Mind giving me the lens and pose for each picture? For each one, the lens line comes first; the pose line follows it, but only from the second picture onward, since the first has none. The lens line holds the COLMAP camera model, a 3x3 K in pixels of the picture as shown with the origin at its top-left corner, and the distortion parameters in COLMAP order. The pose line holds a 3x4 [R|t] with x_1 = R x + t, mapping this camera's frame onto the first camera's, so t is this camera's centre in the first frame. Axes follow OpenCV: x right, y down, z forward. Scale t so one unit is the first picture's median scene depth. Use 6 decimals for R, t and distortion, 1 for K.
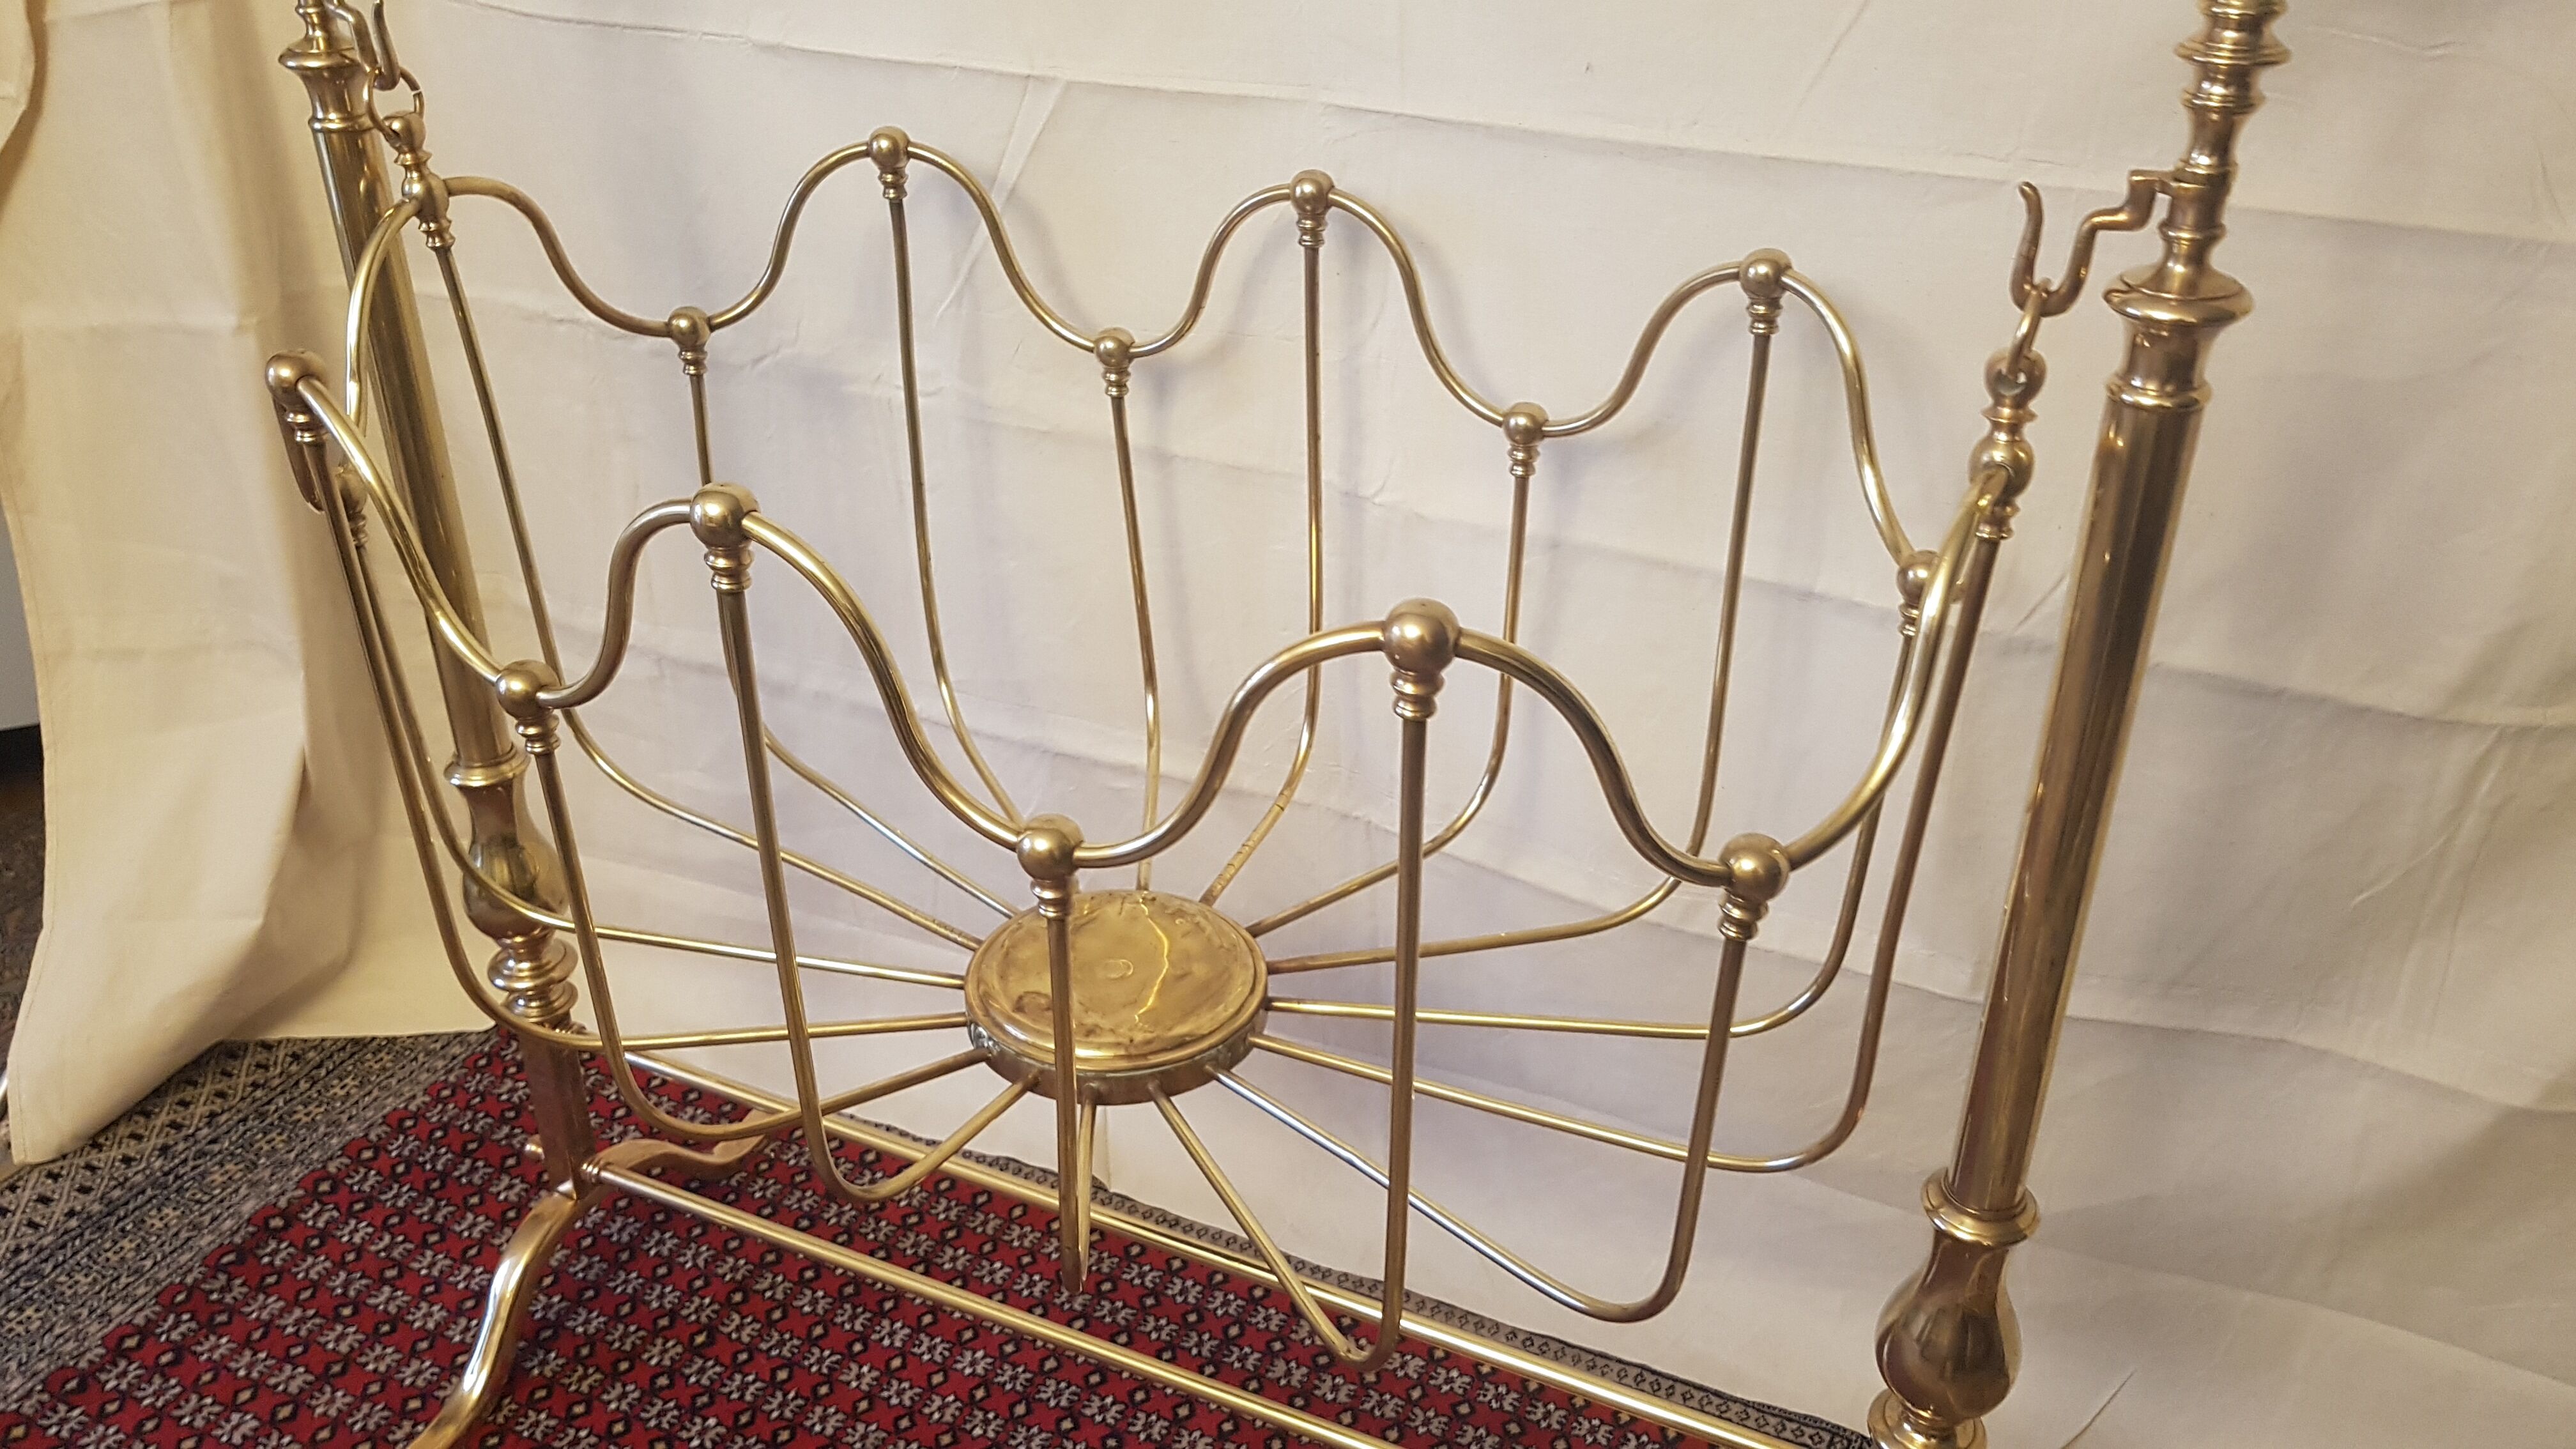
lens RADIAL K [[2034.0, 0, 1297.2], [0, 2034.0, 749.1], [0, 0, 1]] dist [0.004590, -0.016923]
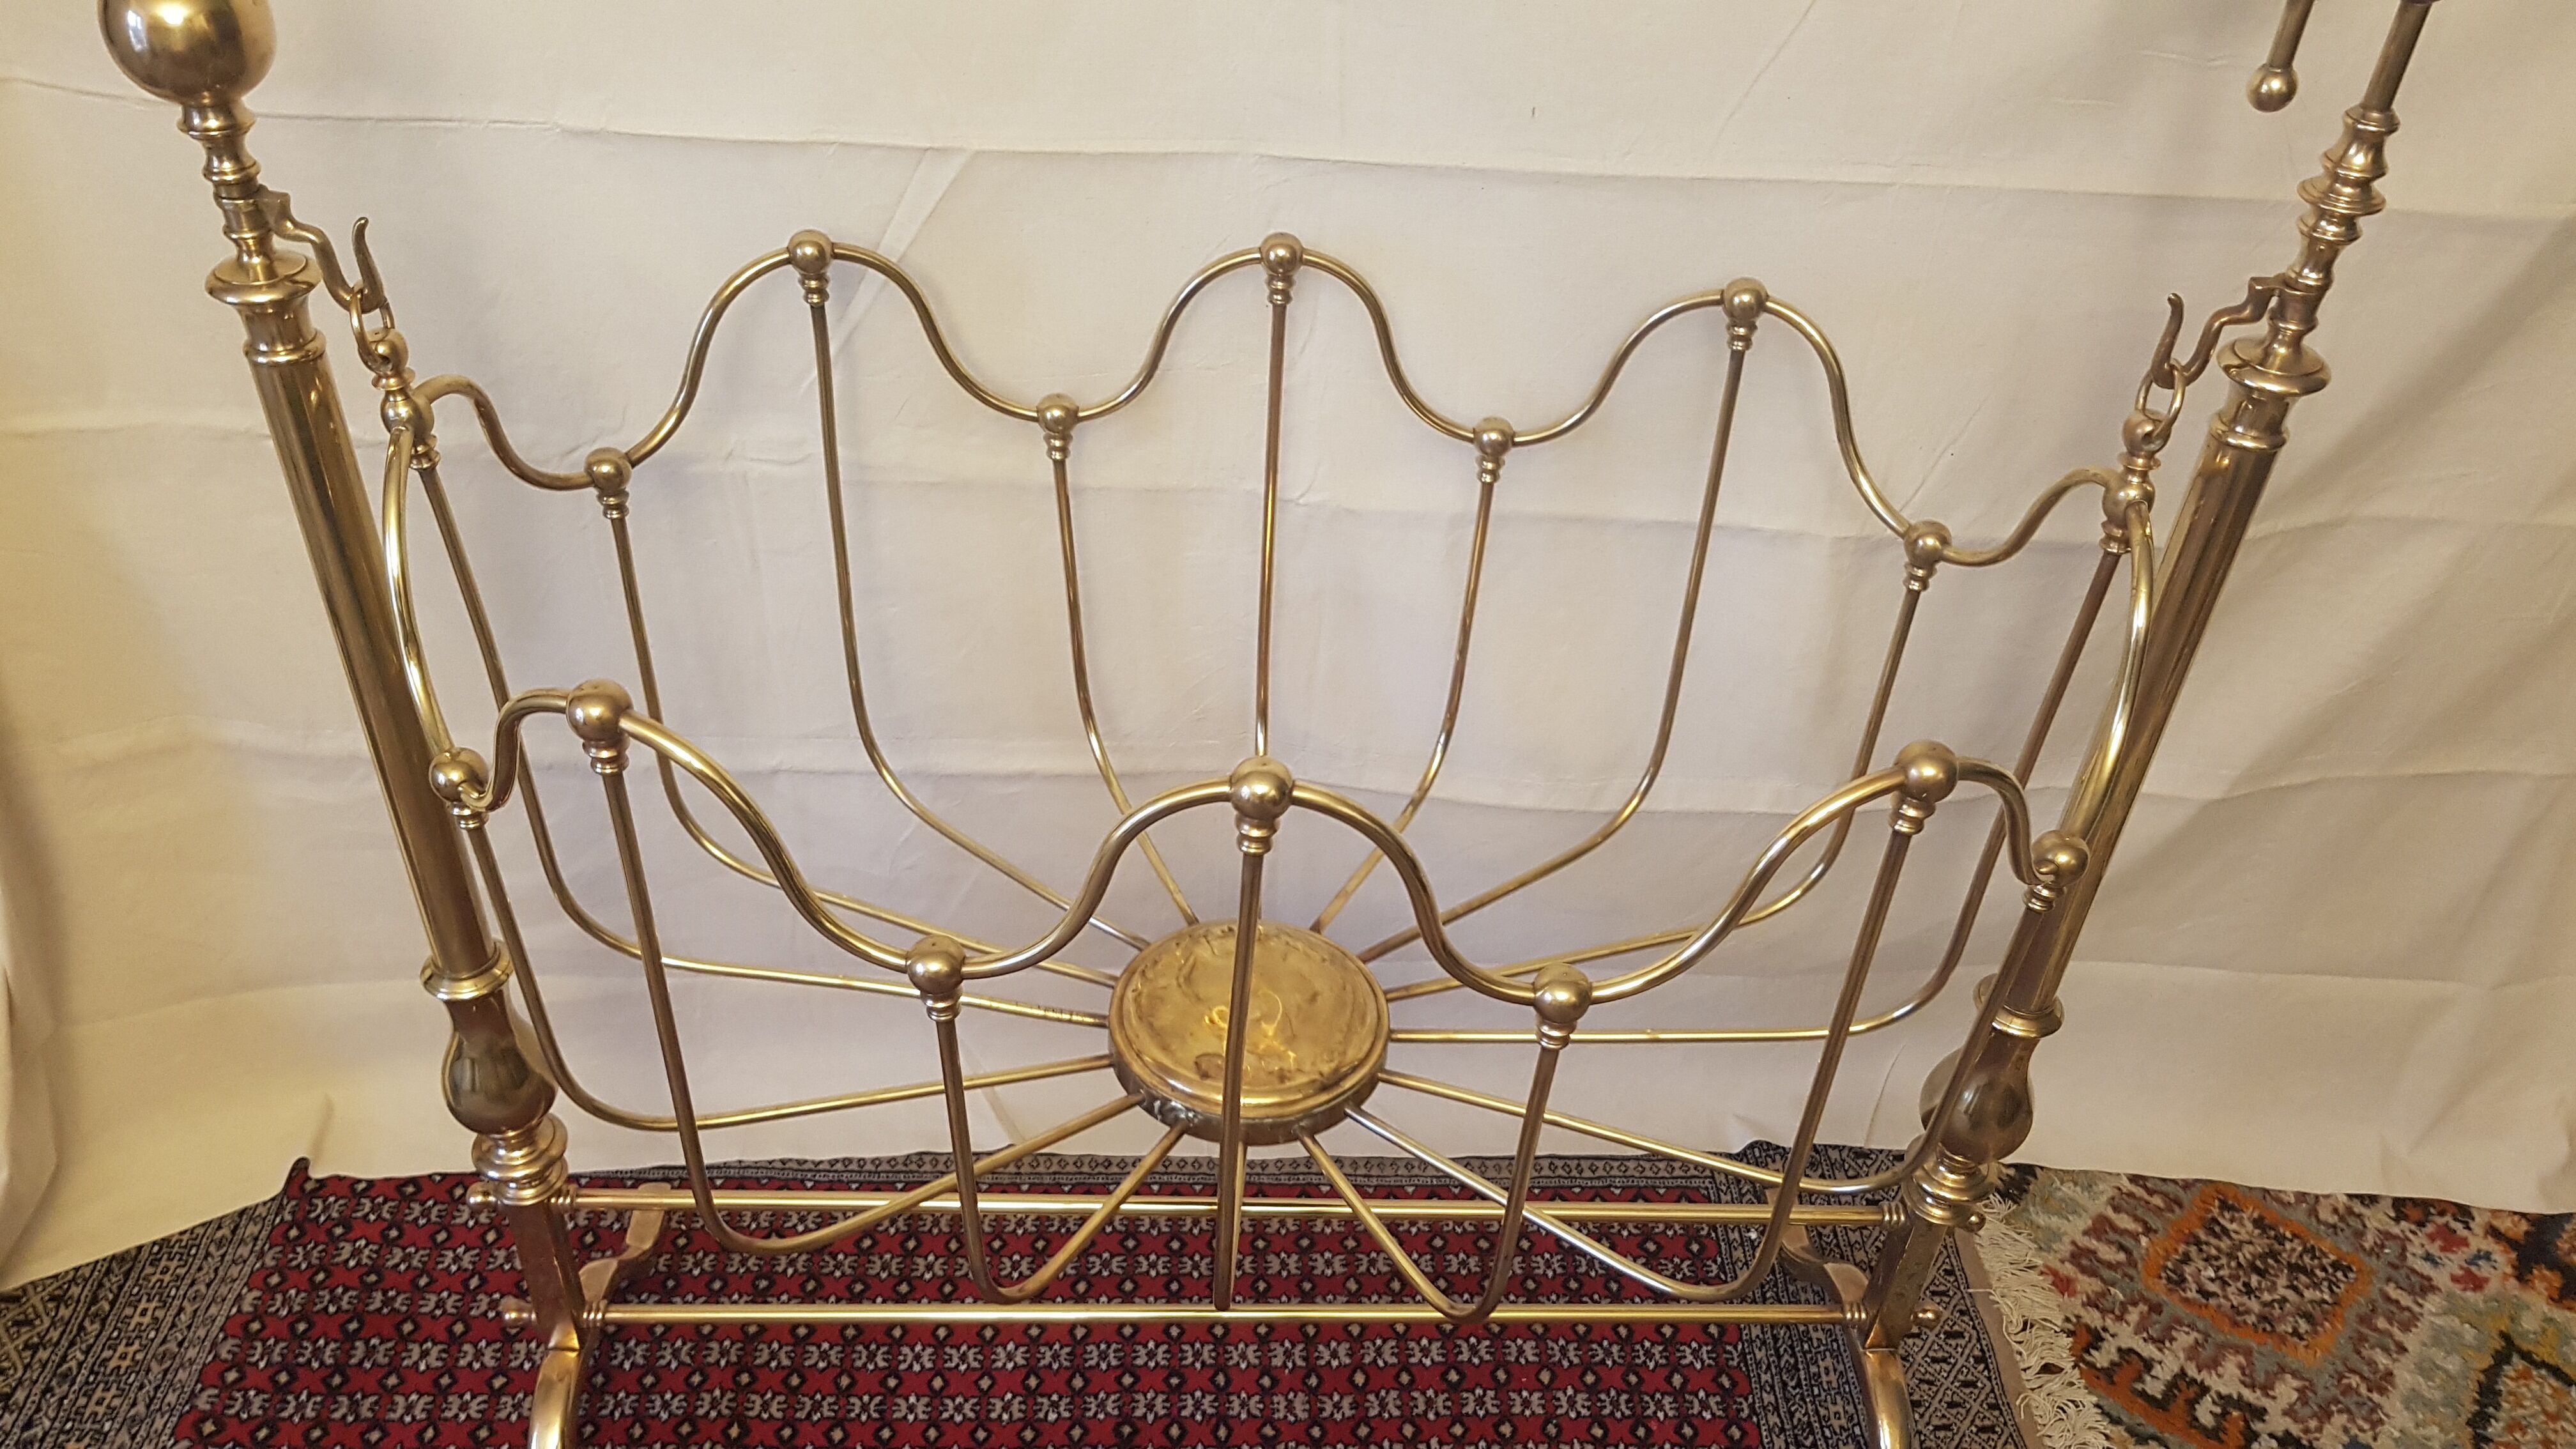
lens RADIAL K [[2034.0, 0, 1301.7], [0, 2034.0, 754.9], [0, 0, 1]] dist [0.004590, -0.016923]
pose [[0.894098, -0.246672, 0.373821, -0.432699], [0.184145, 0.963316, 0.195226, -0.223430], [-0.408264, -0.105713, 0.906722, 0.021709]]
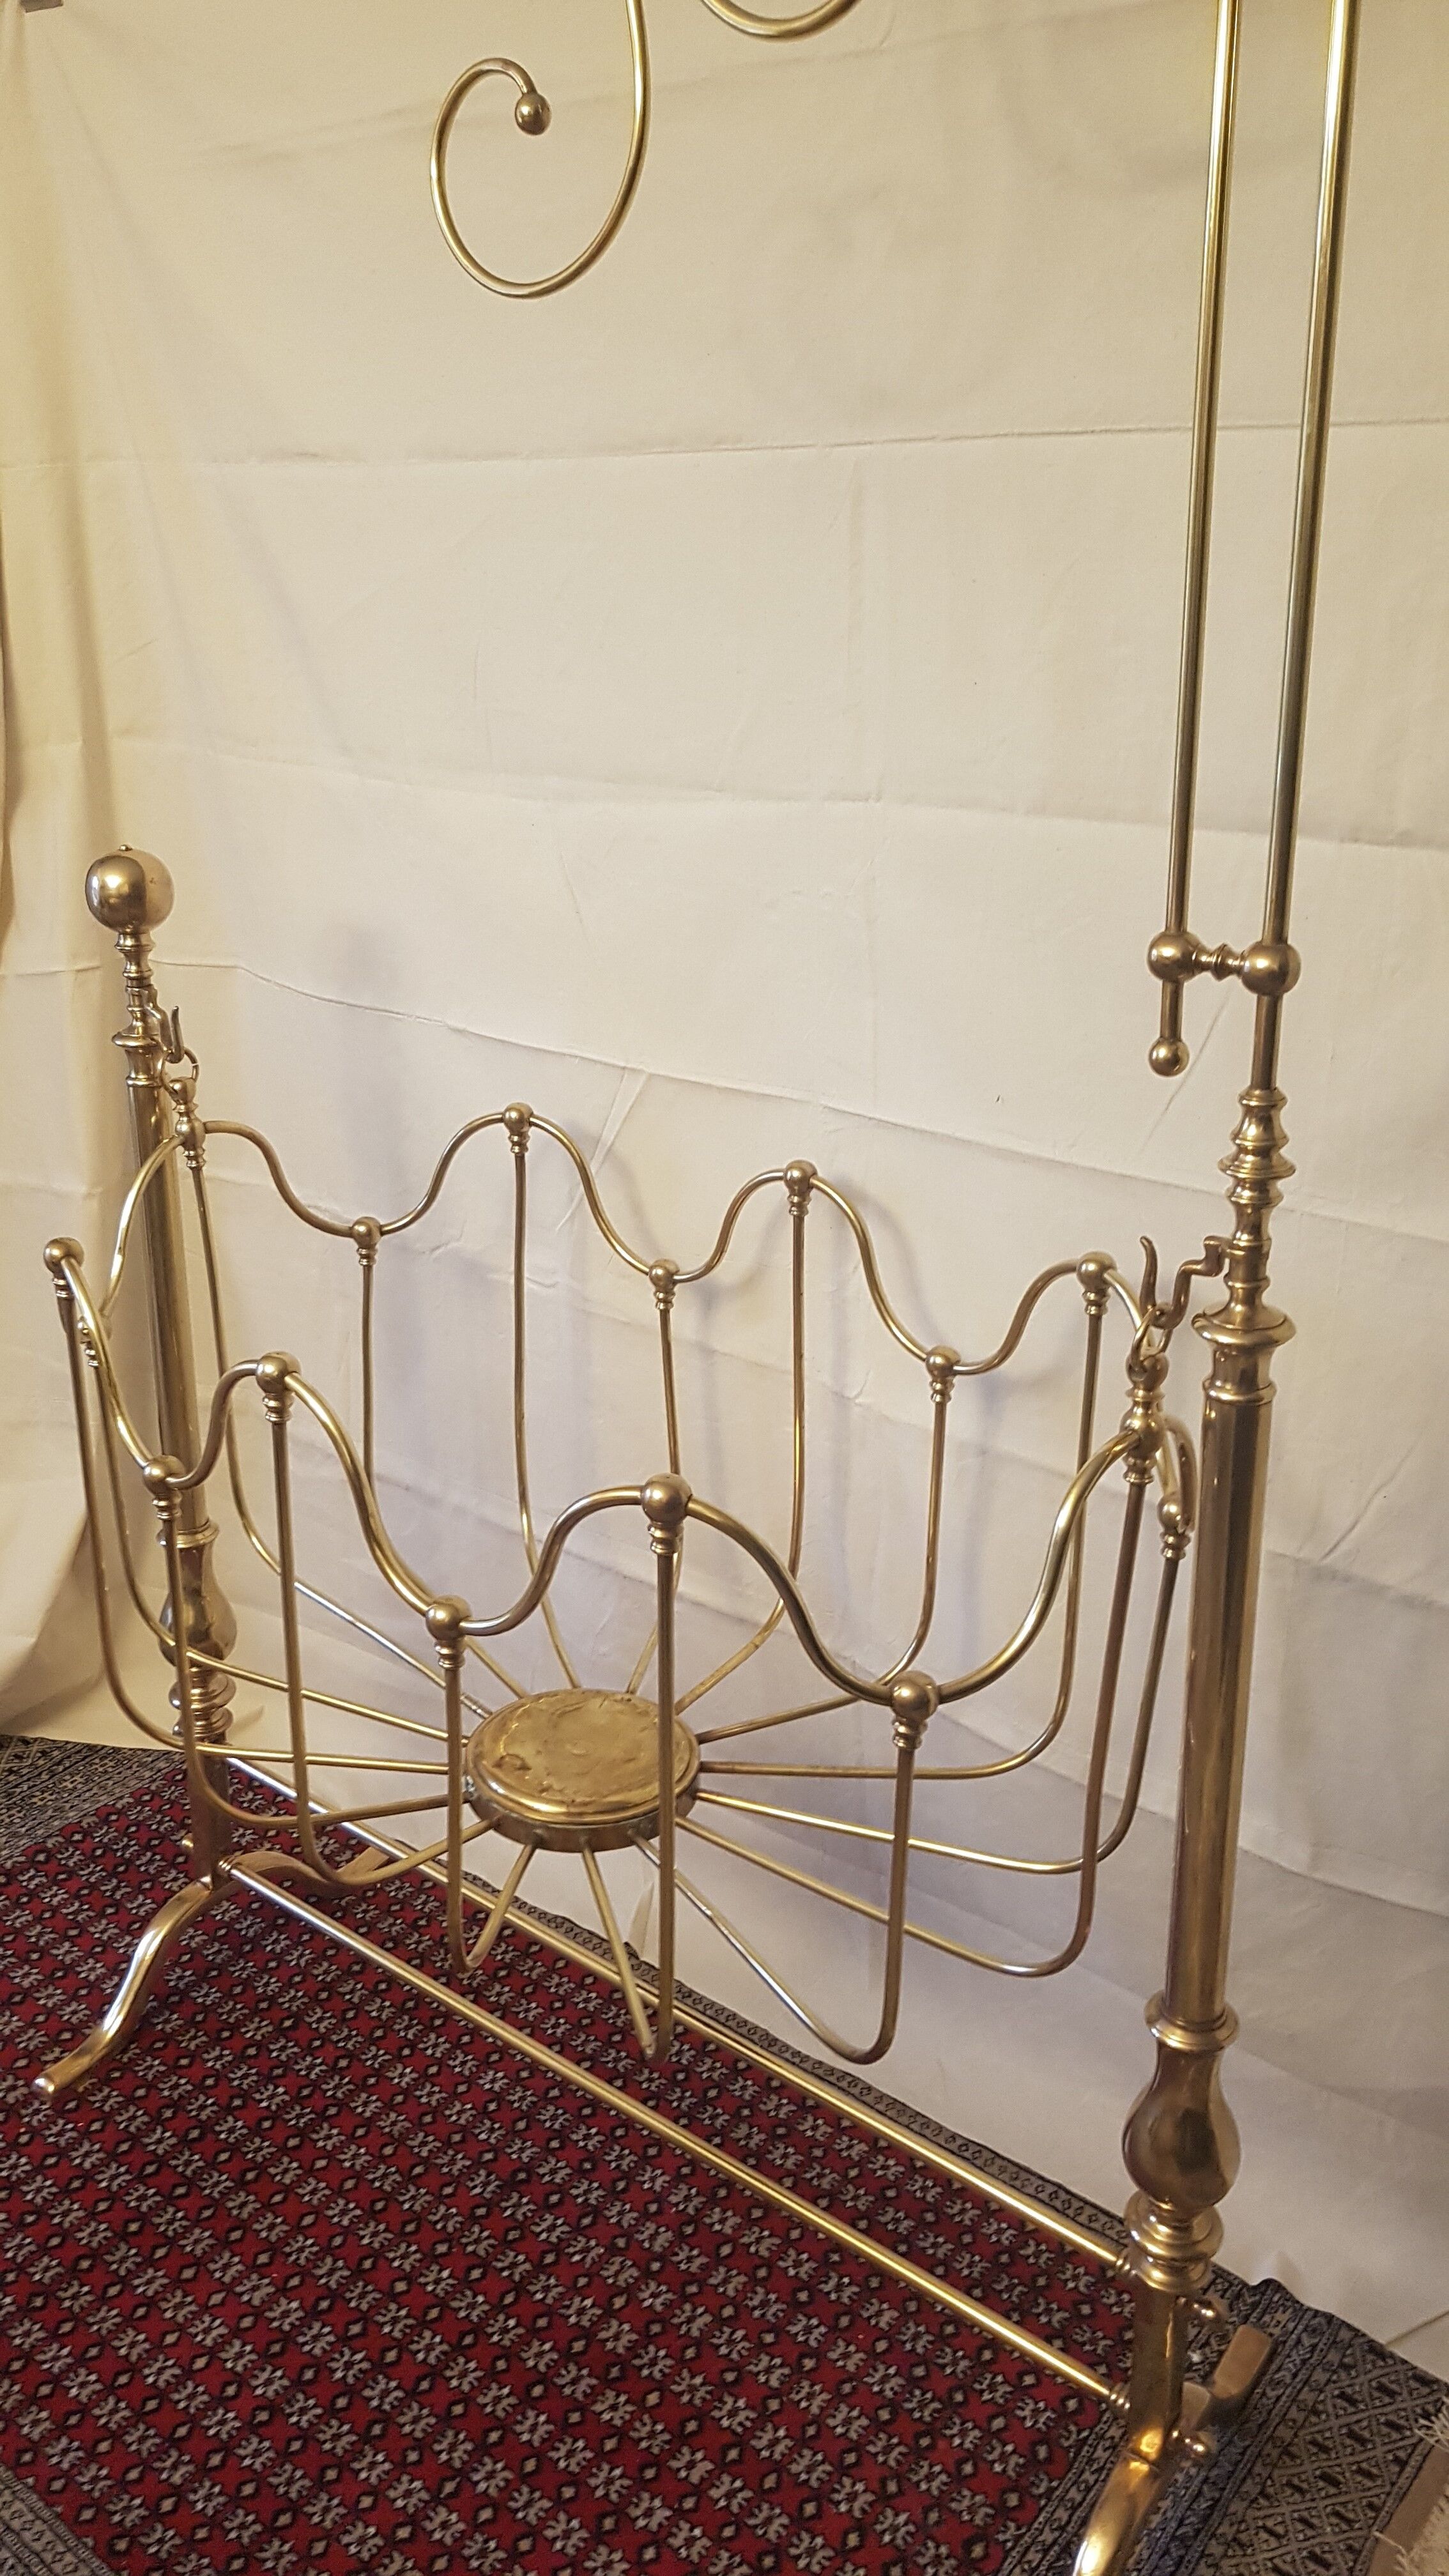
lens RADIAL K [[2034.0, 0, 666.4], [0, 2034.0, 1220.3], [0, 0, 1]] dist [0.004590, -0.016923]
pose [[0.969725, 0.074202, -0.232654, 0.232017], [-0.115647, 0.978651, -0.169903, -0.004441], [0.215080, 0.191665, 0.957604, -0.290090]]
